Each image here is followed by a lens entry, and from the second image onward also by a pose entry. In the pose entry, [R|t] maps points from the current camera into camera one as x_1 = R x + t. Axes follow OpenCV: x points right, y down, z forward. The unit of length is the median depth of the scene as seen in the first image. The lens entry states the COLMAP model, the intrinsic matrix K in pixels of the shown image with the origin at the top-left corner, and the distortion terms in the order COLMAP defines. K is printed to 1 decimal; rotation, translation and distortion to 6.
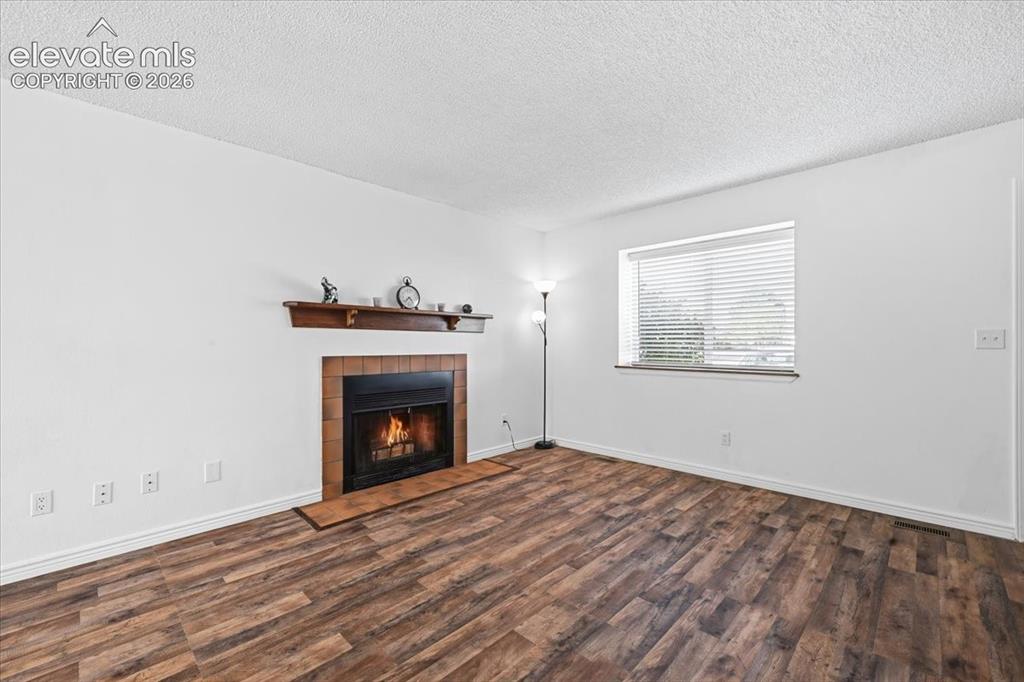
lens RADIAL K [[425.3, 0, 512.0], [0, 425.3, 341.0], [0, 0, 1]] dist [0.000993, 0.000036]
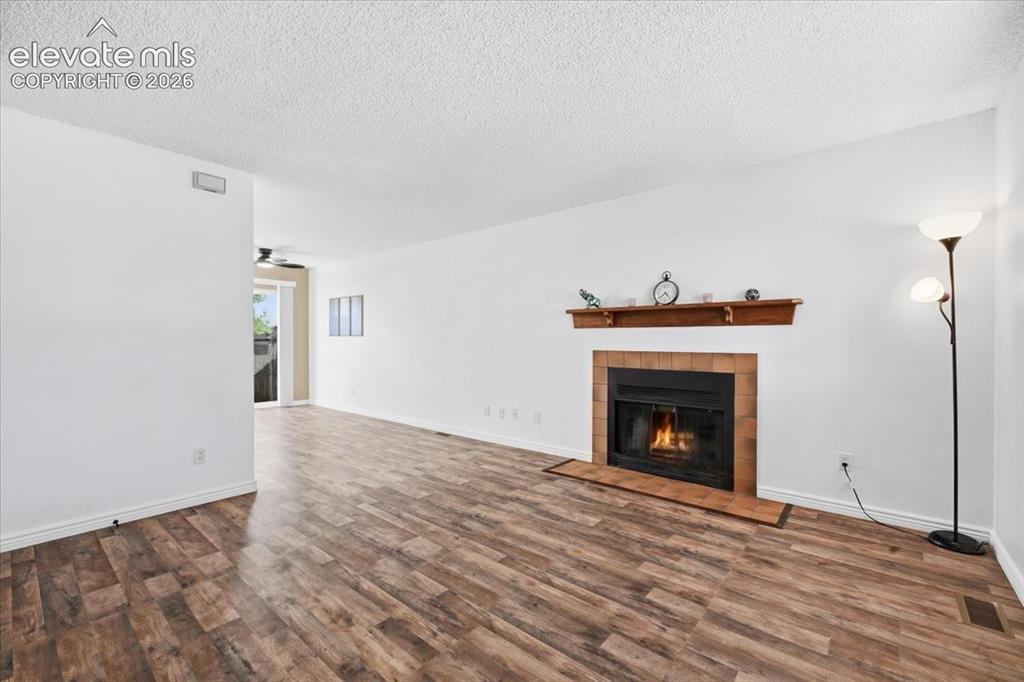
lens RADIAL K [[425.3, 0, 512.0], [0, 425.3, 341.0], [0, 0, 1]] dist [0.000993, 0.000036]
pose [[0.075939, 0.003400, -0.997107, 0.846113], [0.008112, 0.999959, 0.004028, 0.000981], [0.997079, -0.008395, 0.075908, 0.690515]]
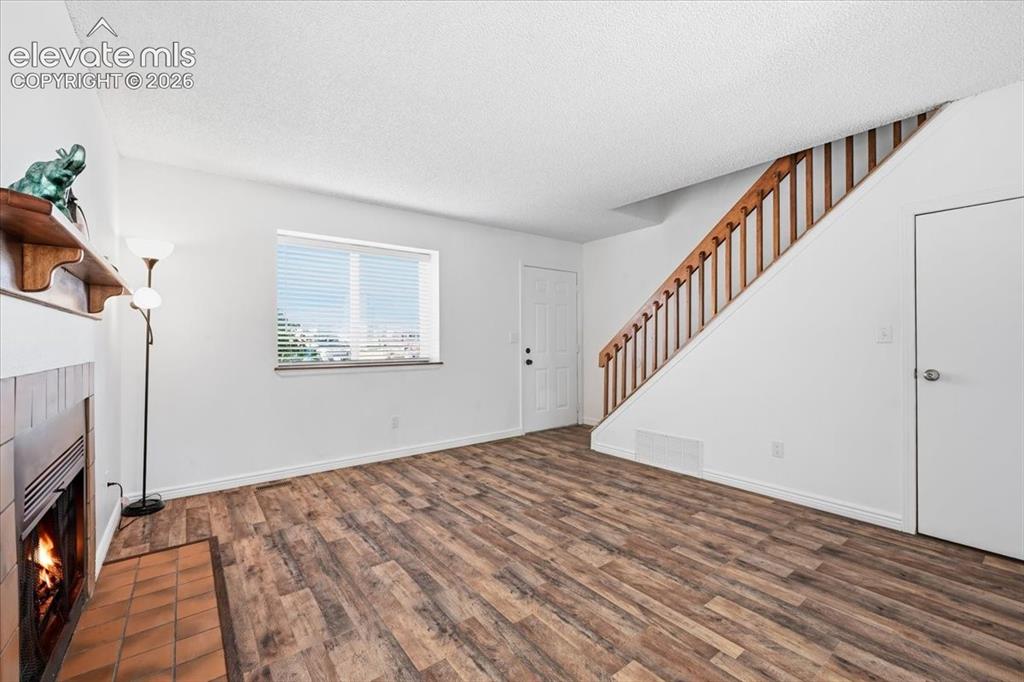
lens RADIAL K [[430.9, 0, 512.0], [0, 430.9, 341.0], [0, 0, 1]] dist [0.000024, -0.000145]
pose [[0.139924, -0.001100, 0.990162, -0.730237], [-0.000967, 0.999999, 0.001247, 0.005847], [-0.990162, -0.001132, 0.139923, 0.609537]]
